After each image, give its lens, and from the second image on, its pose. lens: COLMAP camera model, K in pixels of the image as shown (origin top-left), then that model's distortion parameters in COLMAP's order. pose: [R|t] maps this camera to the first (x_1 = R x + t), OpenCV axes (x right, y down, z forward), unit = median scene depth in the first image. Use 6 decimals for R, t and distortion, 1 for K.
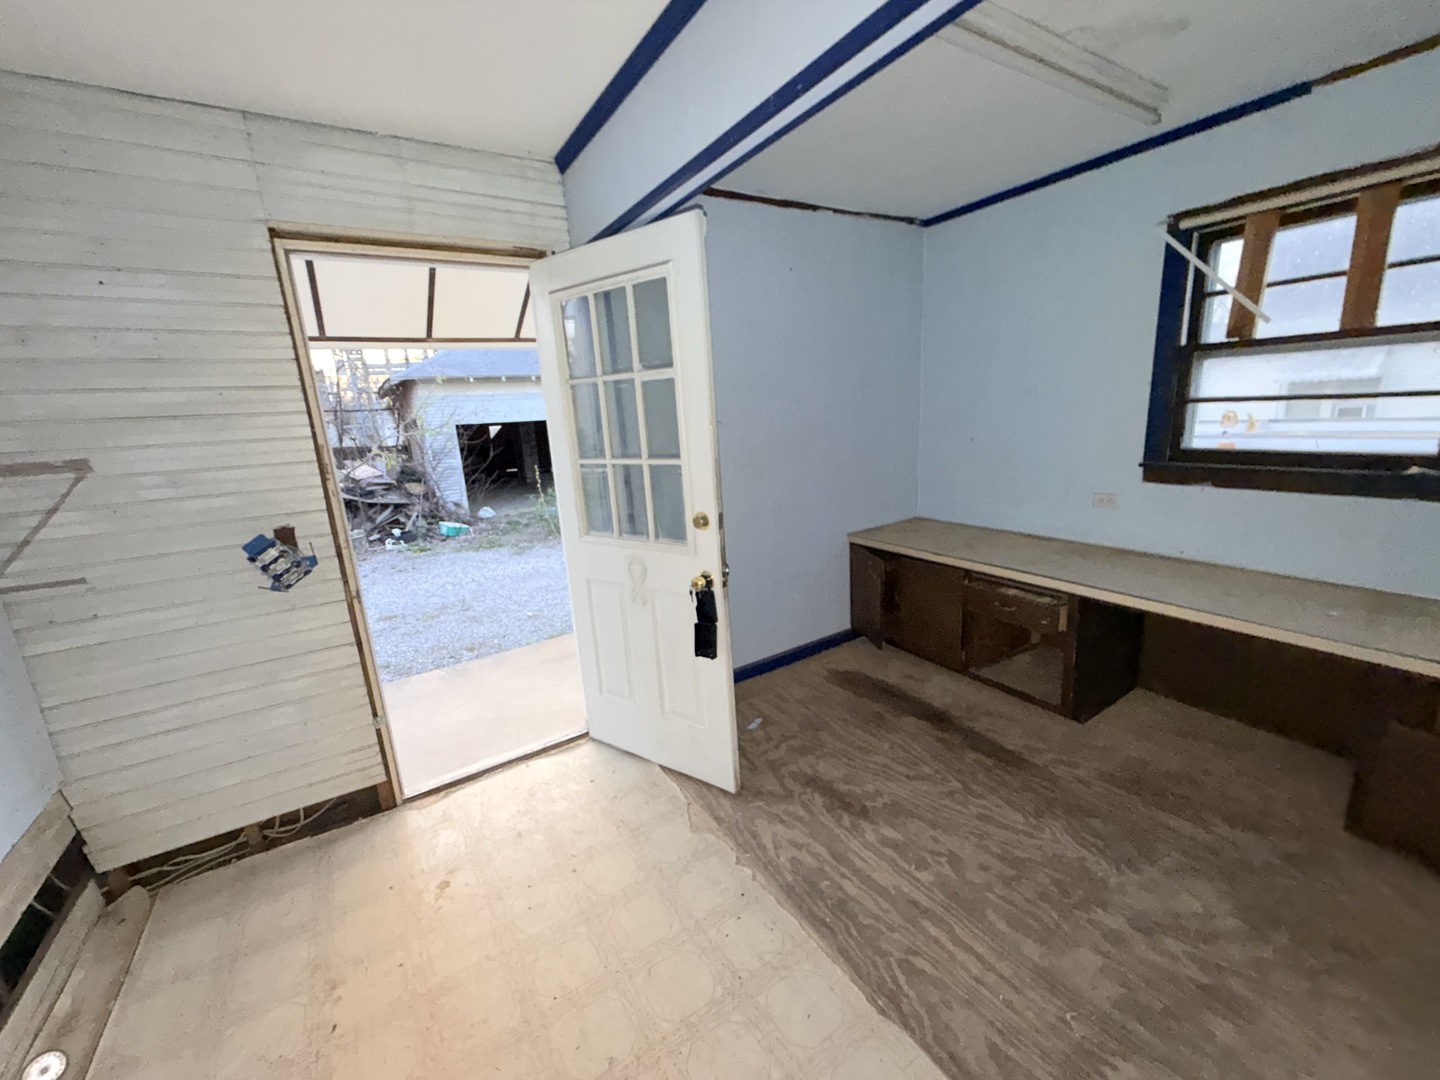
lens RADIAL K [[572.8, 0, 721.7], [0, 572.8, 536.2], [0, 0, 1]] dist [-0.000176, 0.000404]
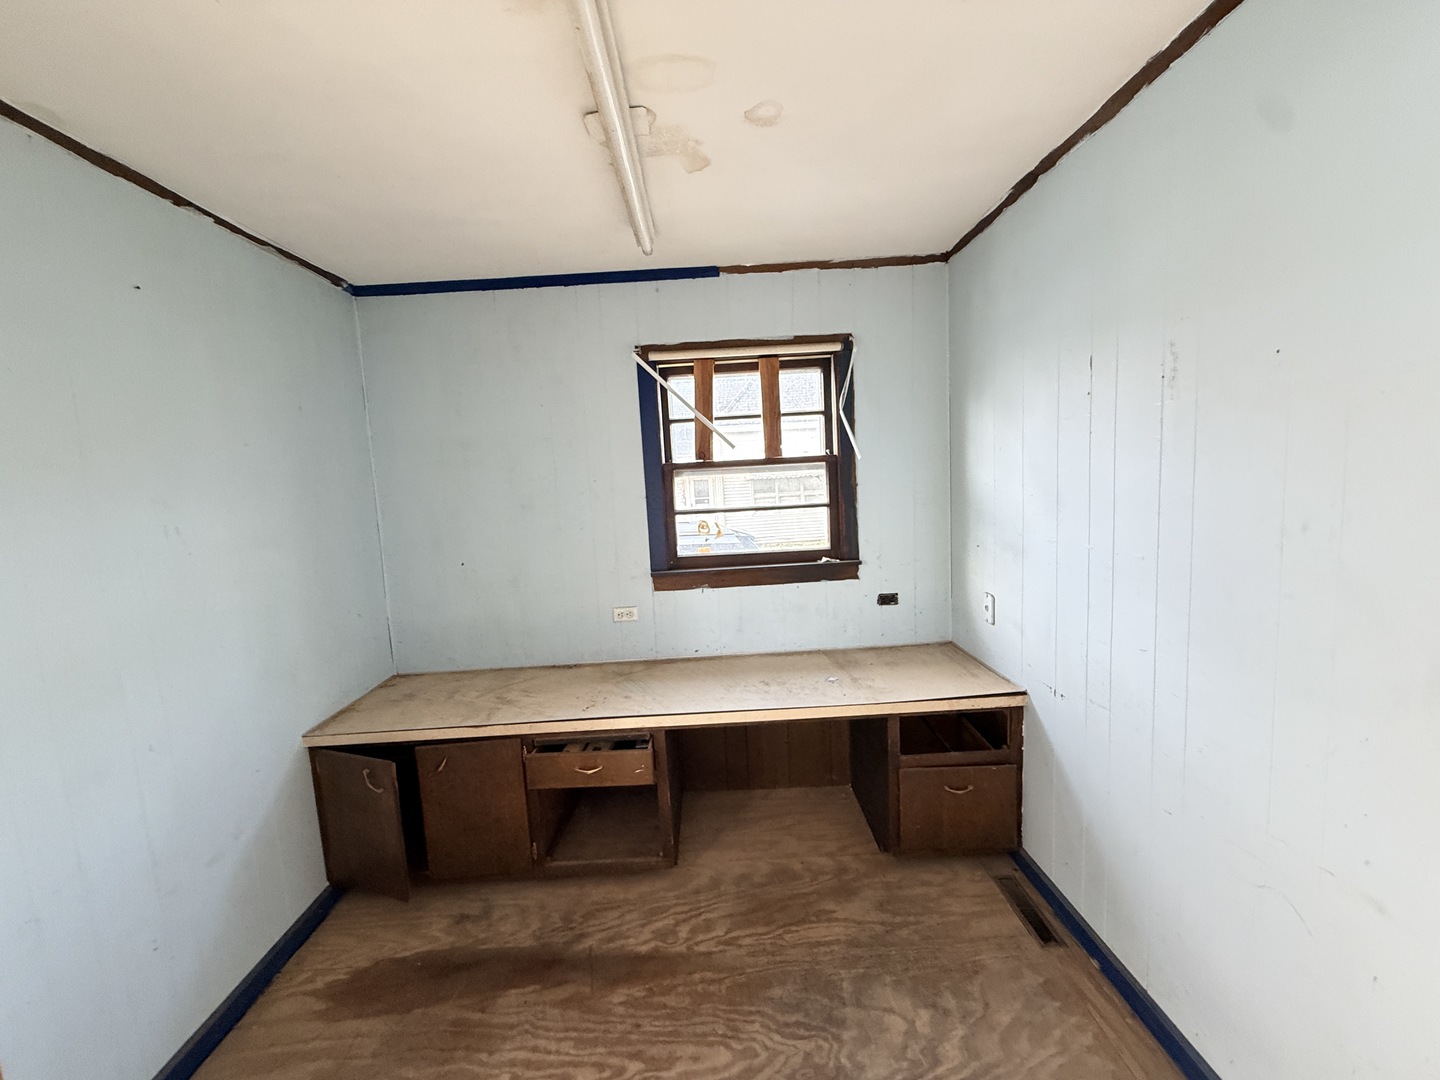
lens RADIAL K [[572.8, 0, 712.9], [0, 572.8, 541.6], [0, 0, 1]] dist [-0.000176, 0.000404]
pose [[0.532113, -0.058401, 0.844657, -0.069854], [0.213316, 0.974684, -0.066992, -0.097313], [-0.819361, 0.215826, 0.531099, 0.380521]]
